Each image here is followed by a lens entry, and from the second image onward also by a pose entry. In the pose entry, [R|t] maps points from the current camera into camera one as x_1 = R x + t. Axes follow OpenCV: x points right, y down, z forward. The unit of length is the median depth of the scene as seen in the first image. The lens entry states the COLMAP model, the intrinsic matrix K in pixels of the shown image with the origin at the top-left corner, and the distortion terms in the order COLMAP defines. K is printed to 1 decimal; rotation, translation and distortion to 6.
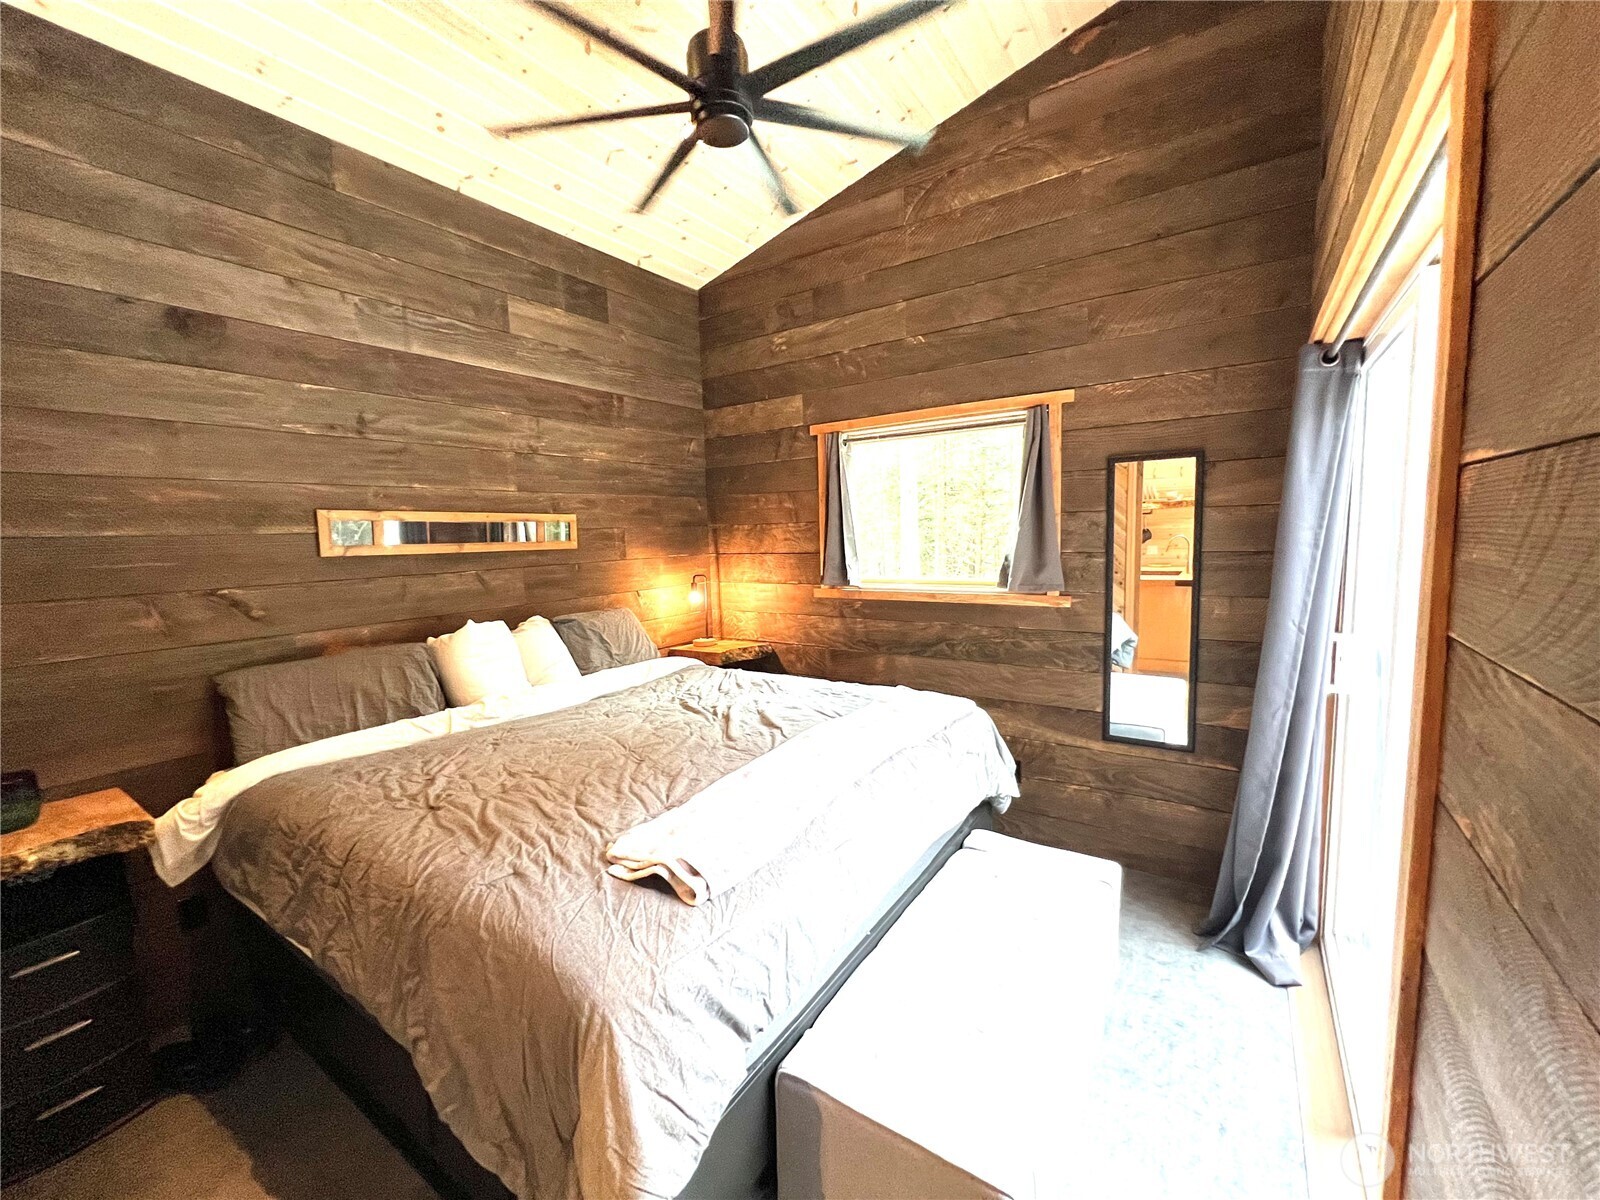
lens RADIAL K [[645.2, 0, 801.2], [0, 645.2, 596.2], [0, 0, 1]] dist [-0.000212, -0.000068]
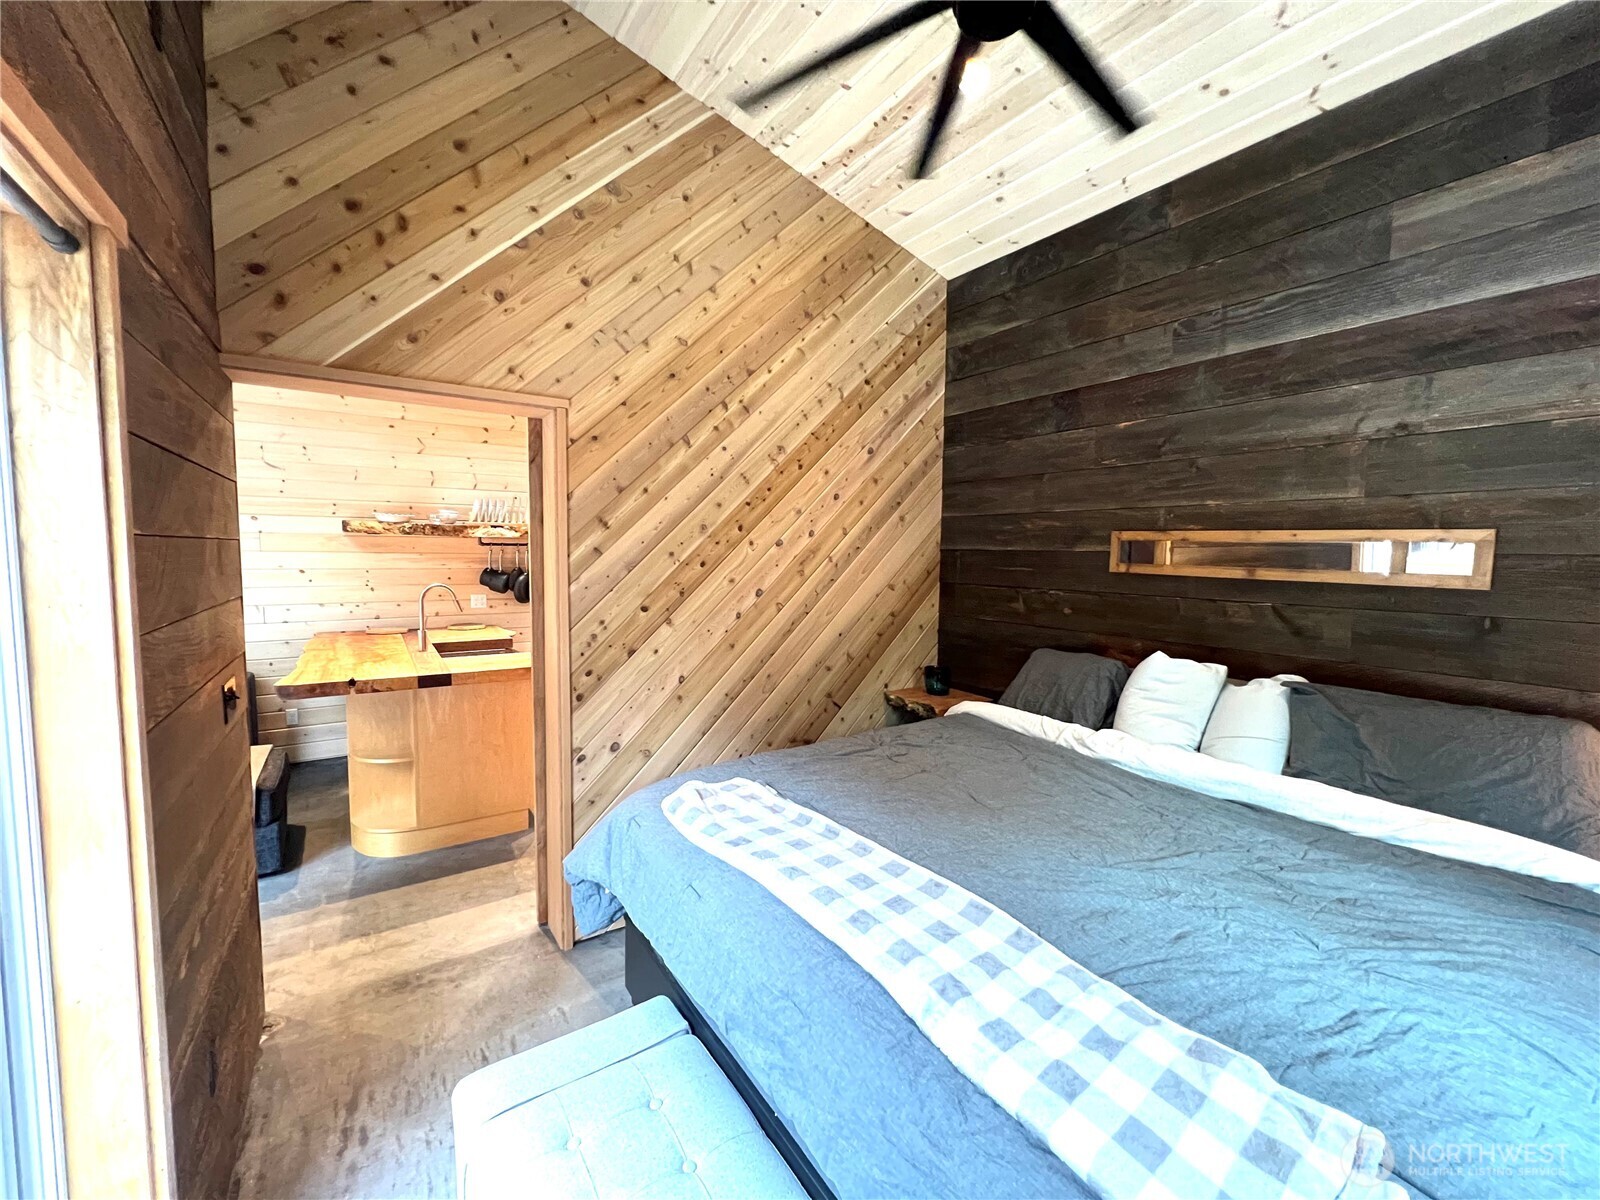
lens RADIAL K [[643.2, 0, 796.1], [0, 643.2, 597.4], [0, 0, 1]] dist [-0.002303, -0.000112]
pose [[-0.381835, 0.081820, -0.920602, 0.513232], [-0.106103, 0.985608, 0.131605, -0.104399], [0.918120, 0.147930, -0.367658, 0.884459]]
